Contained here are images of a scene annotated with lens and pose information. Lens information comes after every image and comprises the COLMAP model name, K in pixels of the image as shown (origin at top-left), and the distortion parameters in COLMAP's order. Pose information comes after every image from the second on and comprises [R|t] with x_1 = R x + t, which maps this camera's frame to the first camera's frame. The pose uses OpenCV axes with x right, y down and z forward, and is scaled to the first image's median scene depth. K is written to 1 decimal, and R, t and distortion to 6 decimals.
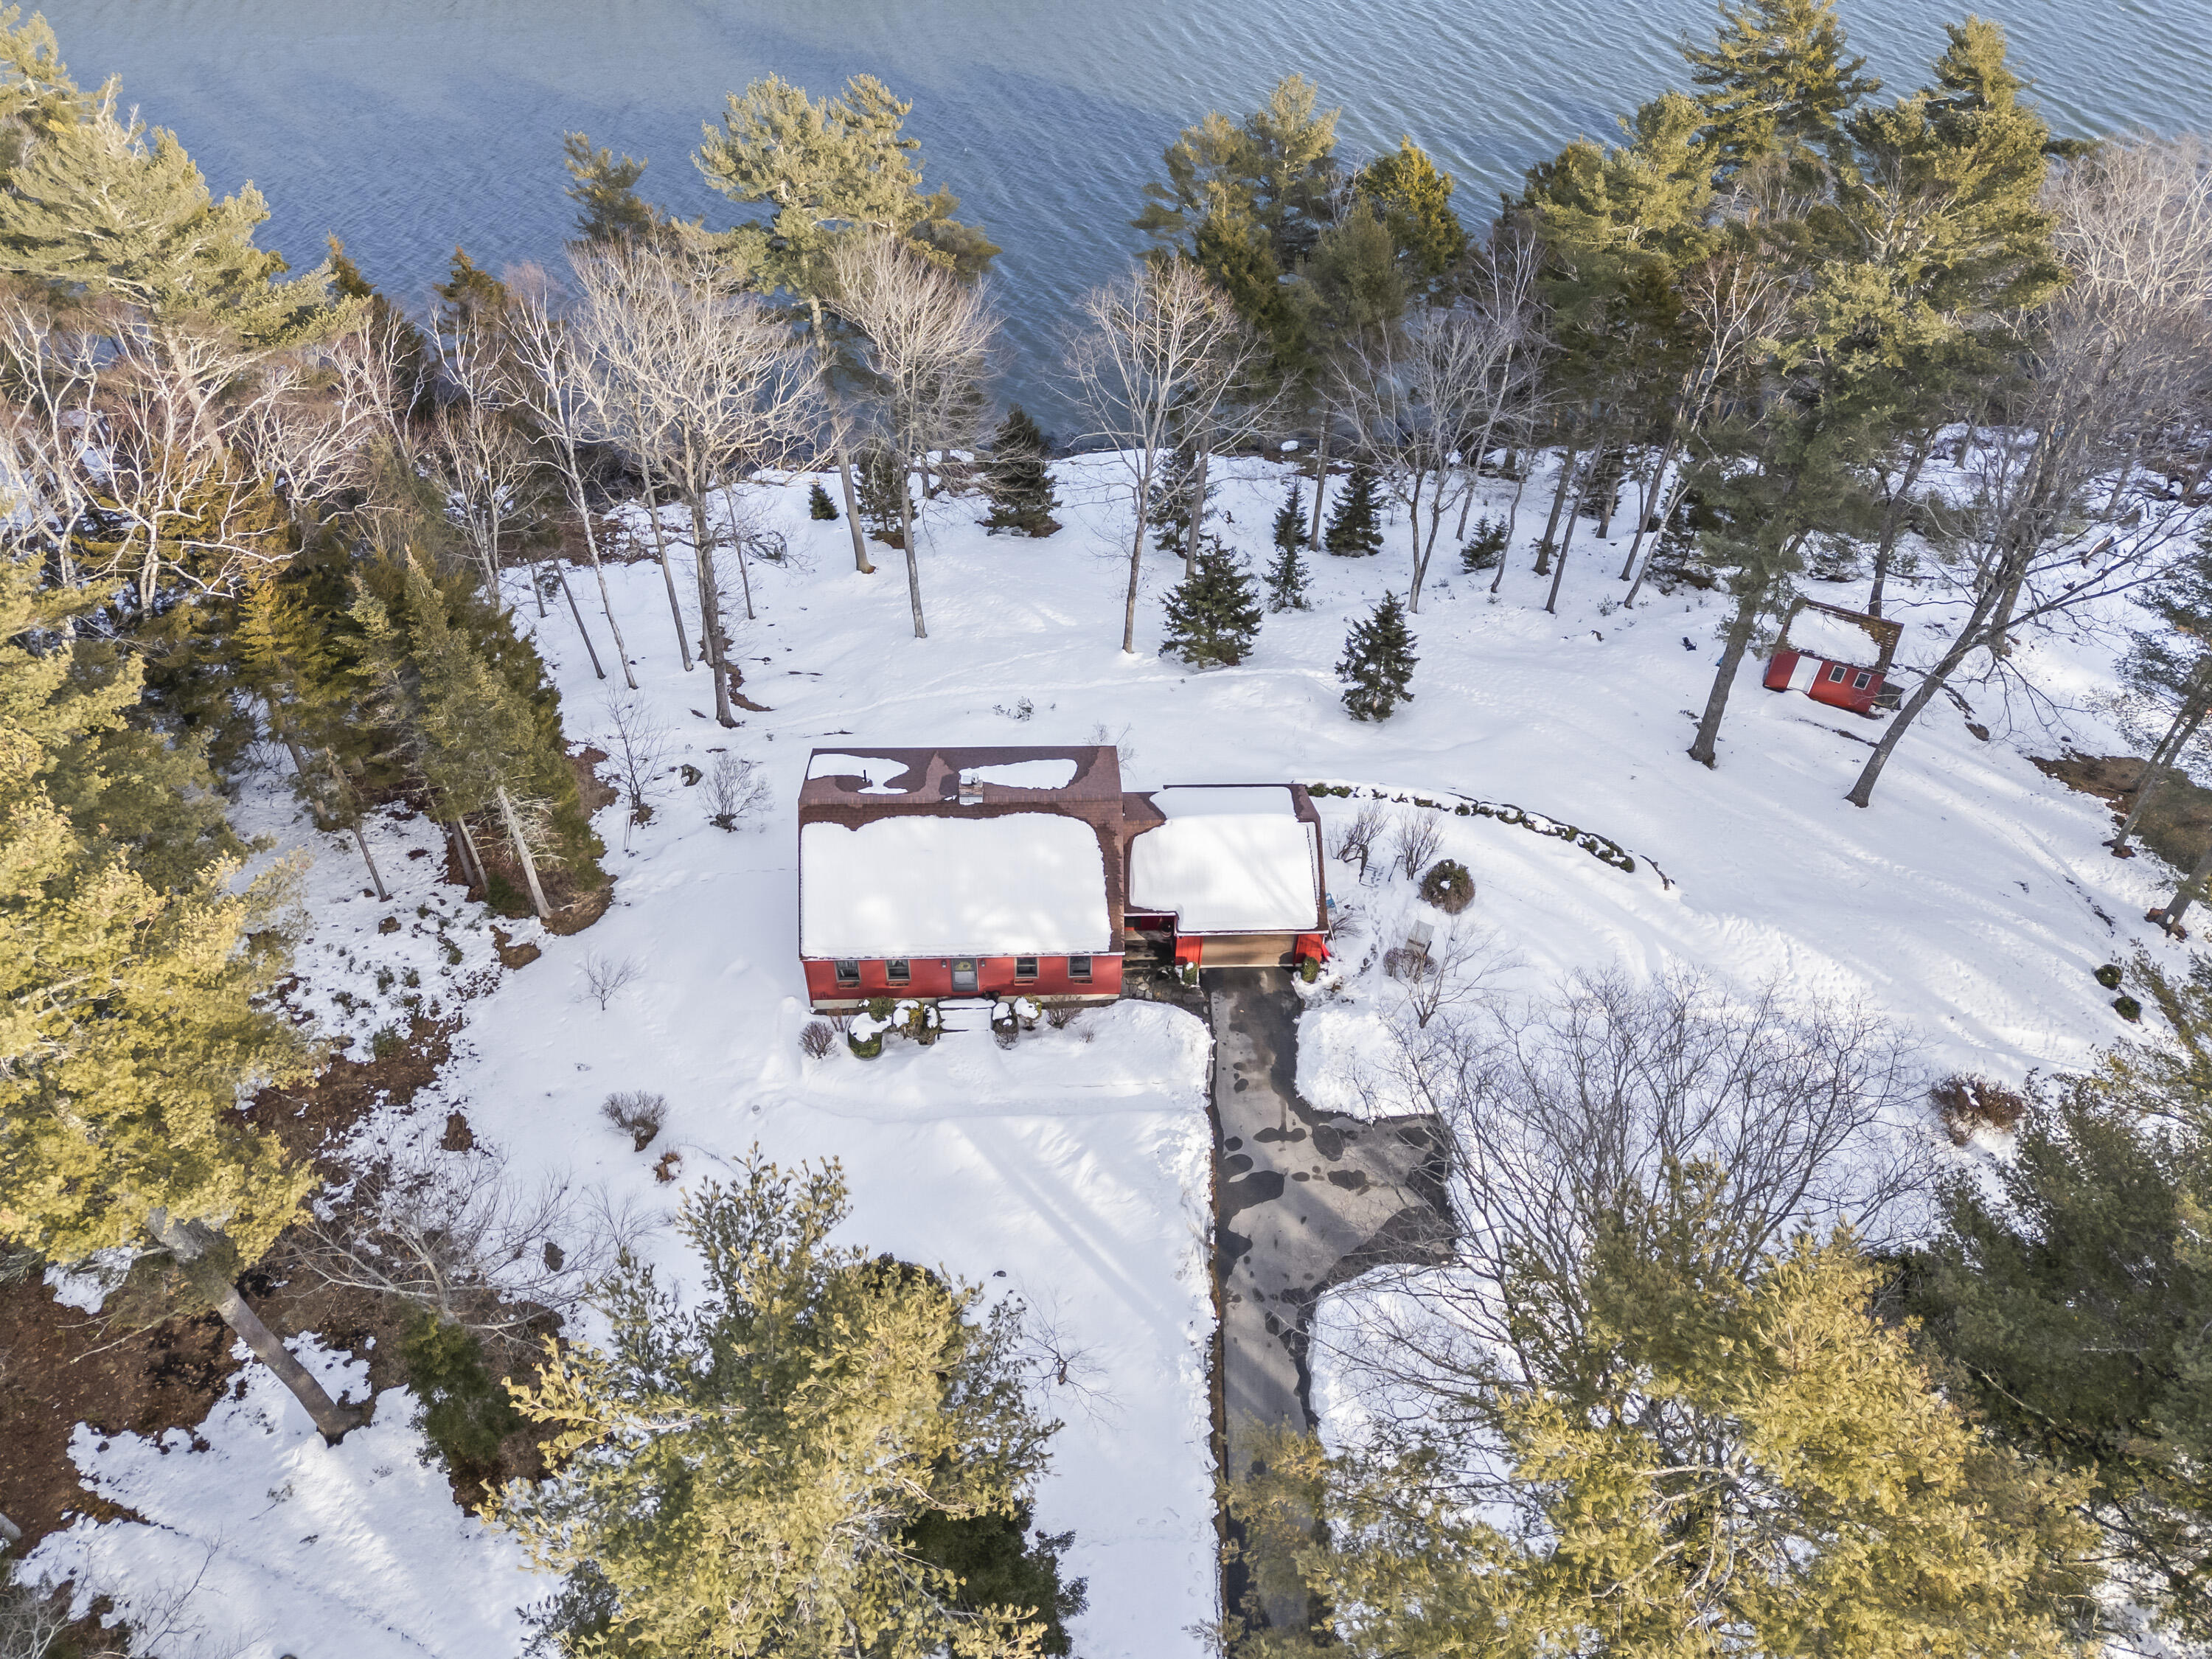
lens RADIAL K [[1613.9, 0, 1099.9], [0, 1613.9, 824.8], [0, 0, 1]] dist [0.080998, -0.065705]
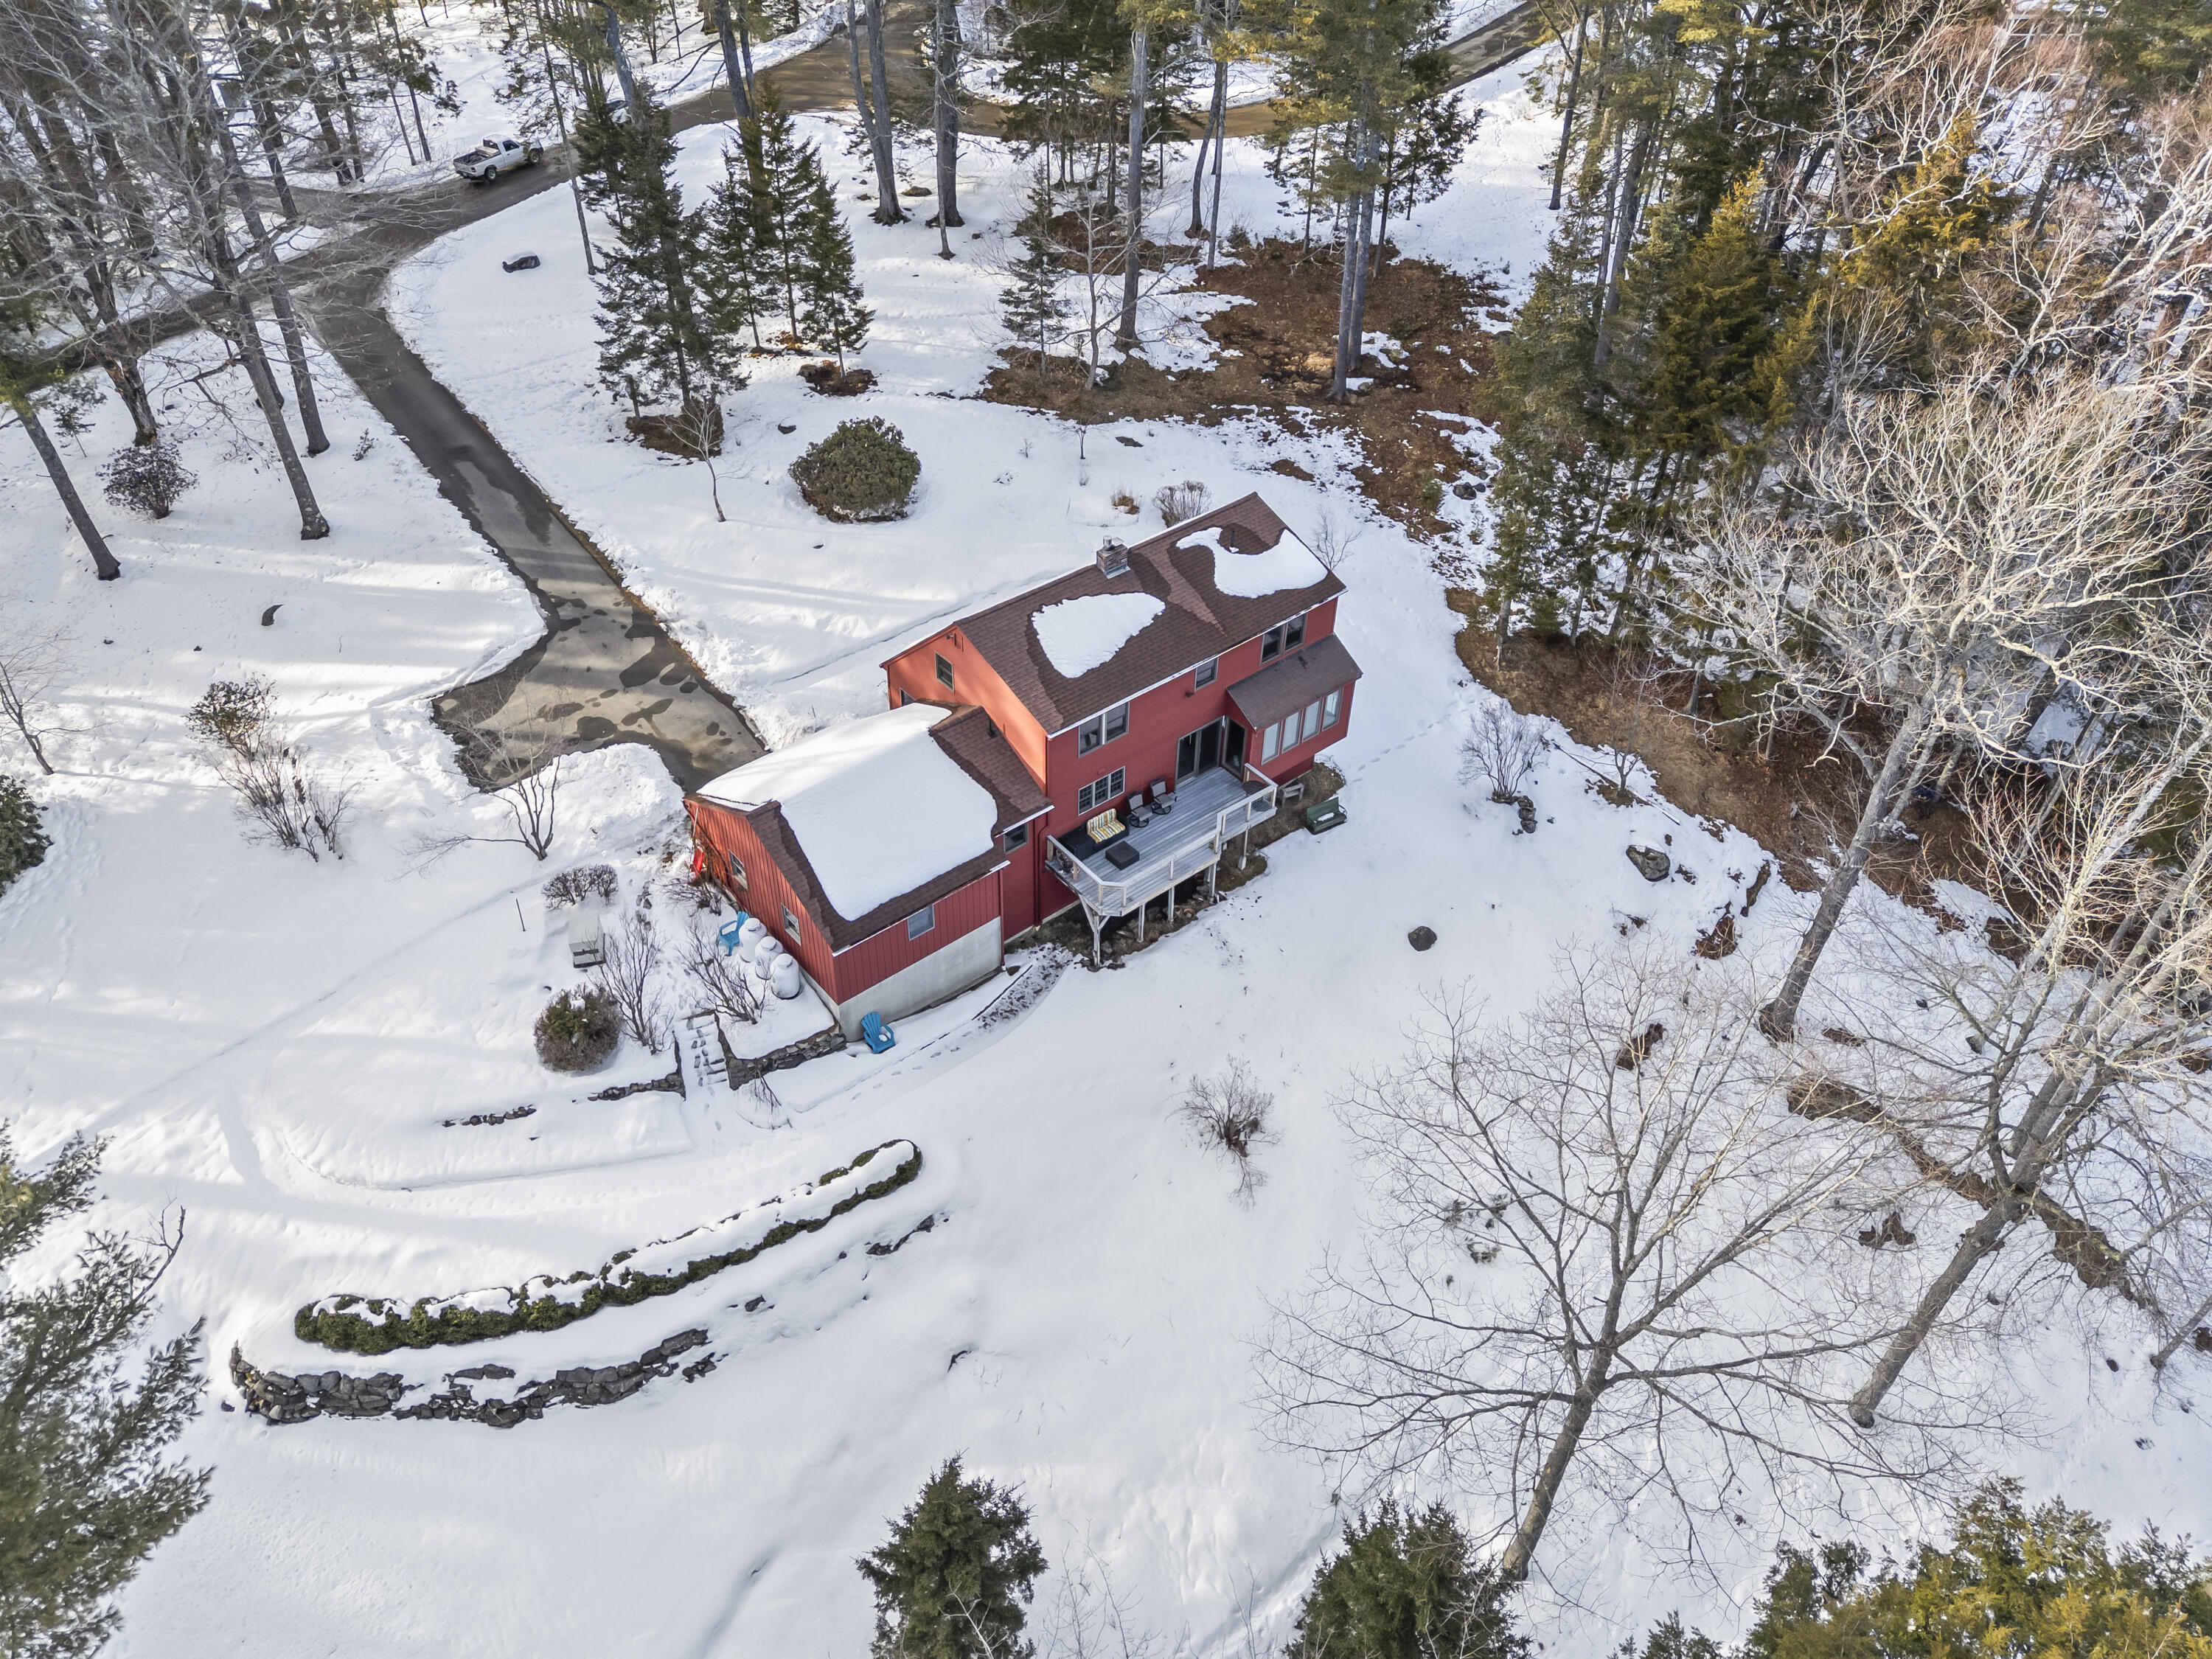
lens RADIAL K [[1613.9, 0, 1099.9], [0, 1613.9, 824.8], [0, 0, 1]] dist [0.080998, -0.065705]
pose [[-0.788979, 0.379806, -0.482969, 0.377896], [-0.464583, 0.145635, 0.873472, -0.727776], [0.402087, 0.913530, 0.061548, 1.095032]]
